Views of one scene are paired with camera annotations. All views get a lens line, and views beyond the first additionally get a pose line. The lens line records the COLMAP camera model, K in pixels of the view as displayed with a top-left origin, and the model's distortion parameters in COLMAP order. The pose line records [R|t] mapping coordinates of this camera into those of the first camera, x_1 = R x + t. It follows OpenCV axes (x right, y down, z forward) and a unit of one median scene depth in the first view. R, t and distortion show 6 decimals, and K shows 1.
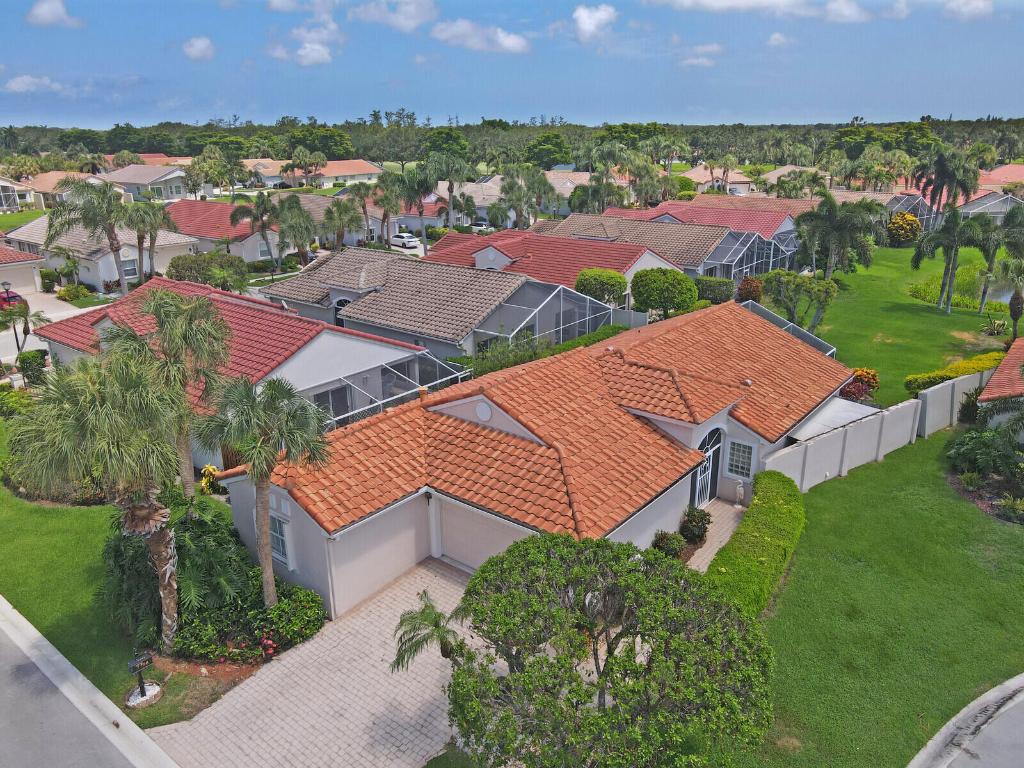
lens RADIAL K [[744.4, 0, 511.8], [0, 744.4, 385.6], [0, 0, 1]] dist [-0.001456, 0.033016]
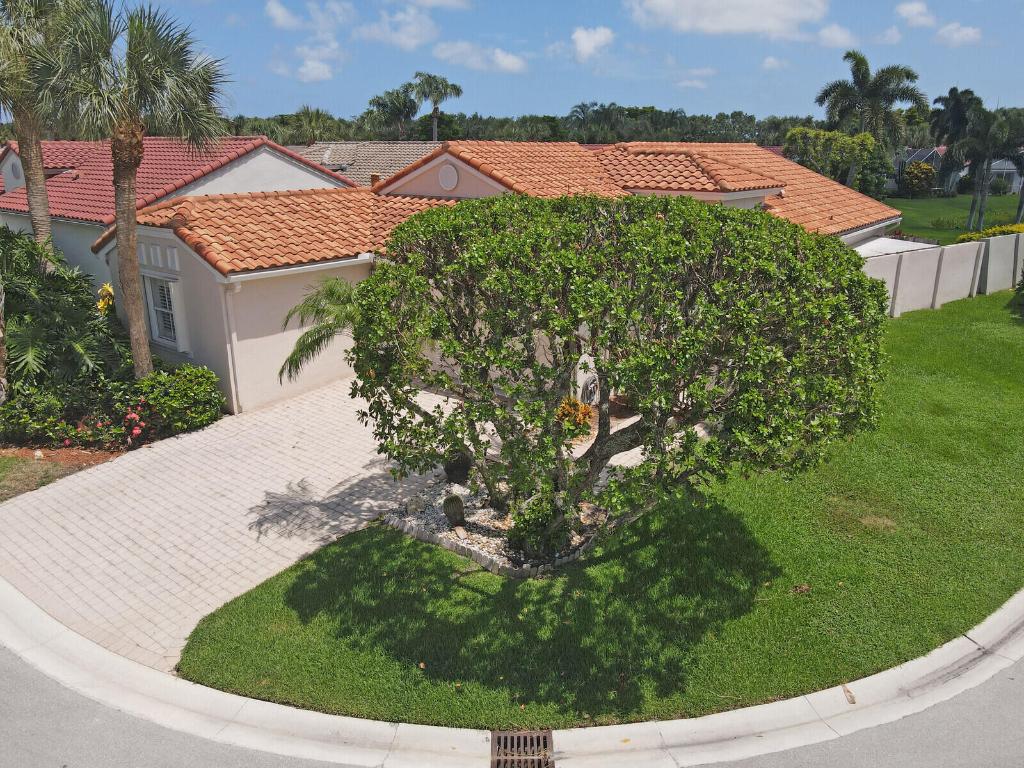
lens RADIAL K [[744.4, 0, 511.9], [0, 744.4, 377.8], [0, 0, 1]] dist [-0.001456, 0.033016]
pose [[0.999955, 0.008004, 0.005179, 0.030442], [-0.007843, 0.999507, -0.030397, 0.314210], [-0.005420, 0.030355, 0.999524, 0.274436]]
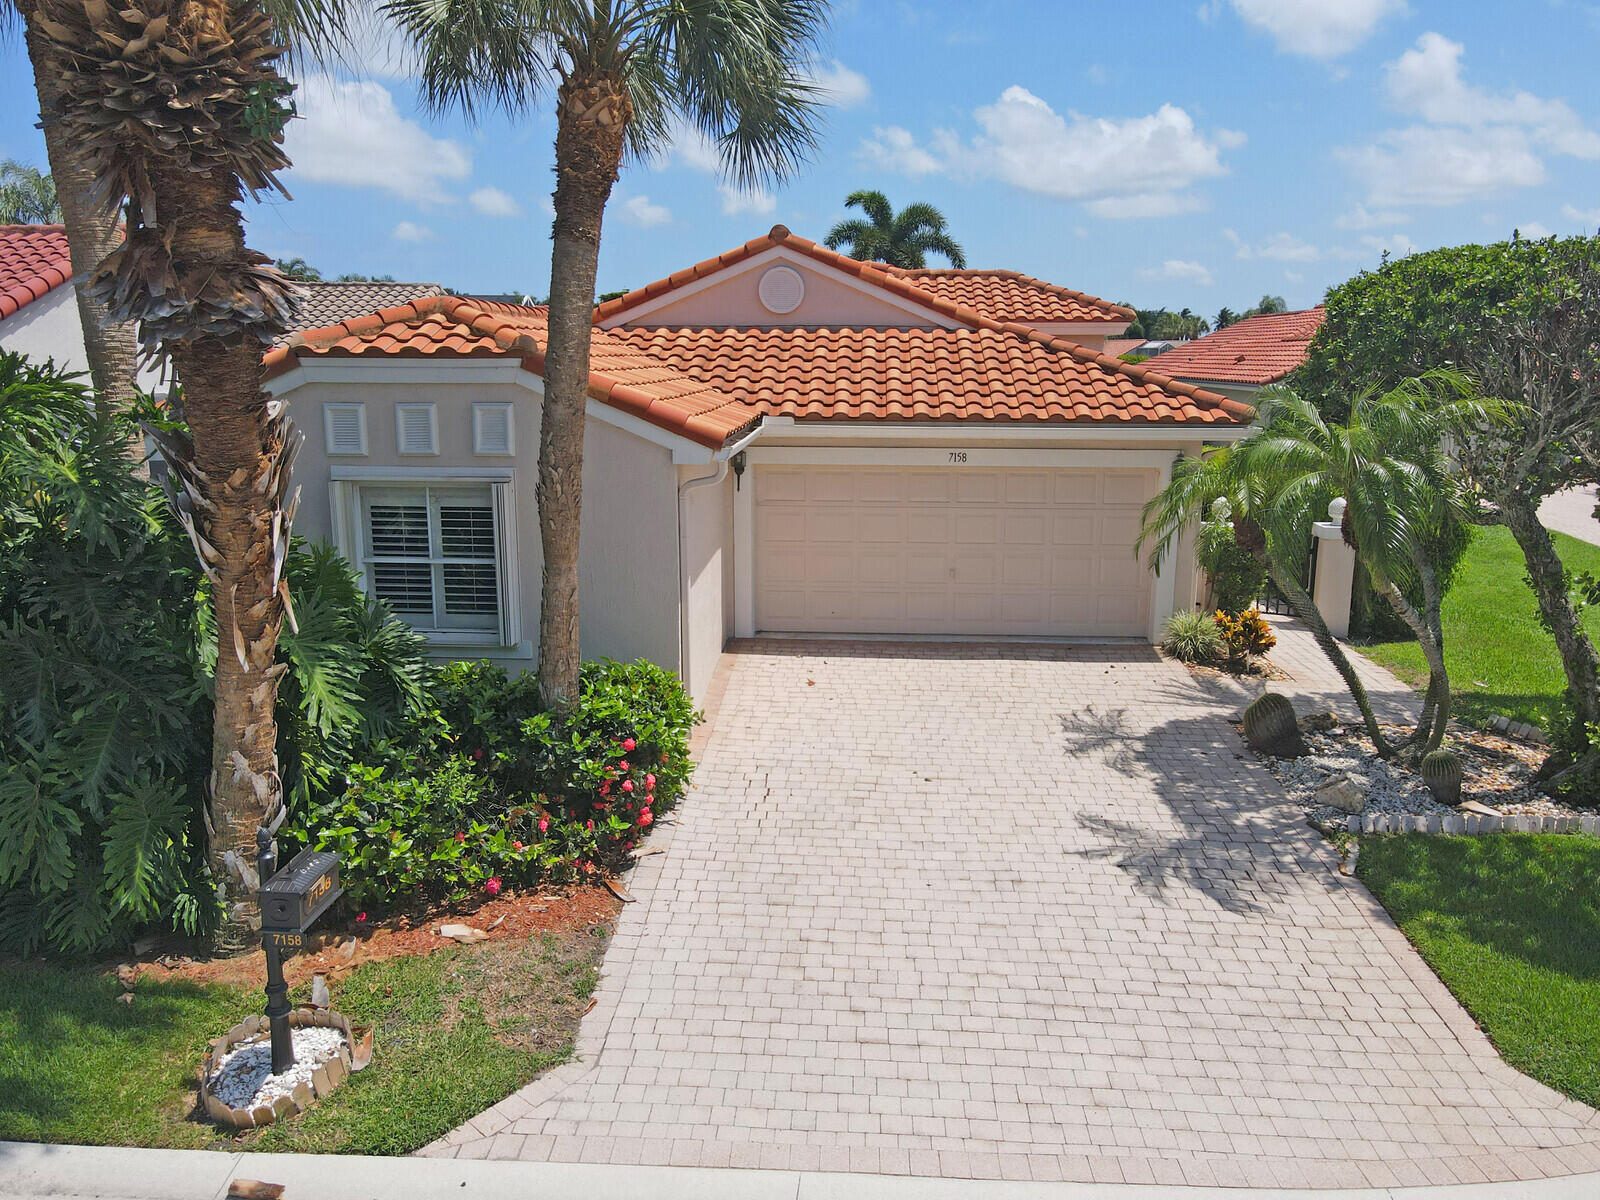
lens RADIAL K [[1163.1, 0, 792.8], [0, 1163.1, 597.1], [0, 0, 1]] dist [-0.001456, 0.033016]
pose [[0.816105, -0.109590, 0.567417, -0.512186], [0.180039, 0.981205, -0.069439, 0.303464], [-0.549143, 0.158827, 0.820497, 0.557424]]
